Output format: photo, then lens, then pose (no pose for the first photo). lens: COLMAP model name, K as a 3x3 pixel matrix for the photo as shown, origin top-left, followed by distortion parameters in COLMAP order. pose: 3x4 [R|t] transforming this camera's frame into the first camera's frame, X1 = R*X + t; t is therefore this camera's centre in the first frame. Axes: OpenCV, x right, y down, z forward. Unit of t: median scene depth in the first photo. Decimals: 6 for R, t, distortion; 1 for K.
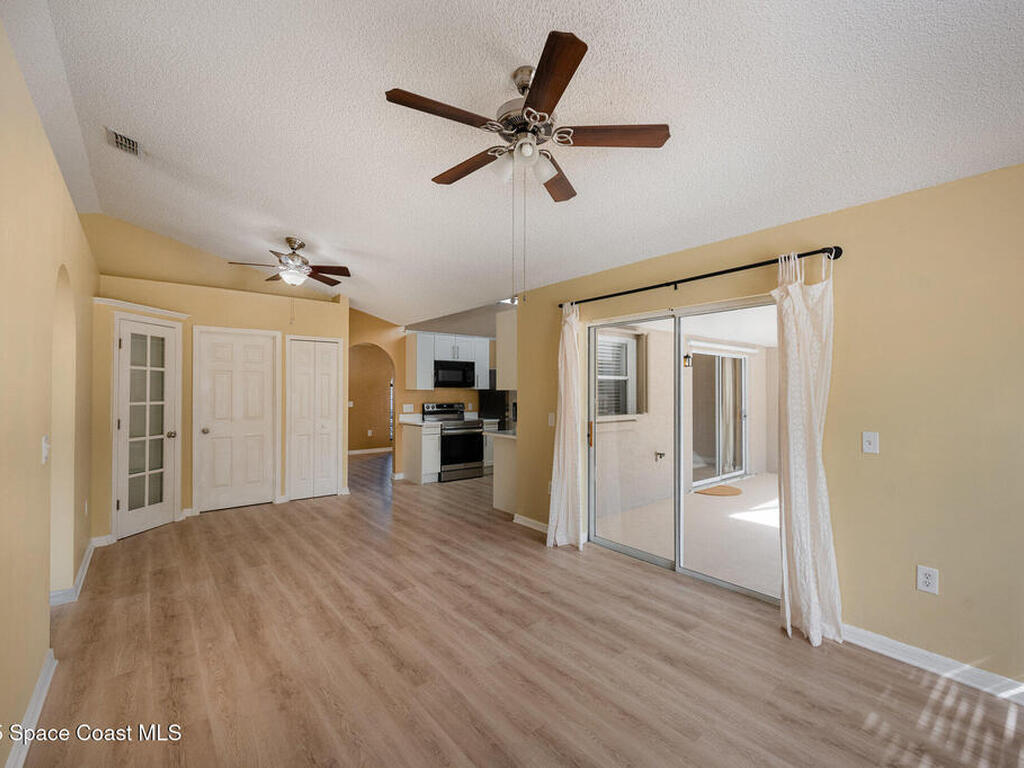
lens RADIAL K [[456.3, 0, 509.3], [0, 456.3, 384.2], [0, 0, 1]] dist [0.001830, -0.000155]
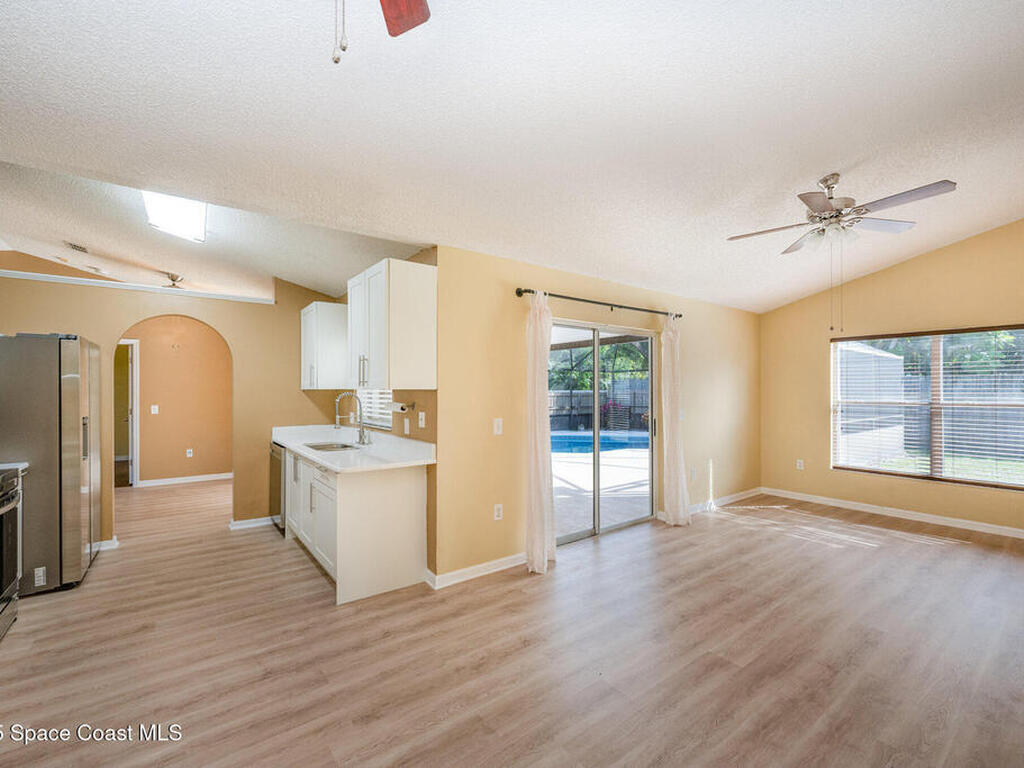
lens RADIAL K [[456.3, 0, 511.7], [0, 456.3, 389.5], [0, 0, 1]] dist [0.001830, -0.000155]
pose [[0.020973, 0.001180, 0.999779, -1.037298], [-0.015316, 0.999882, -0.000859, 0.019755], [-0.999663, -0.015295, 0.020989, 1.416324]]
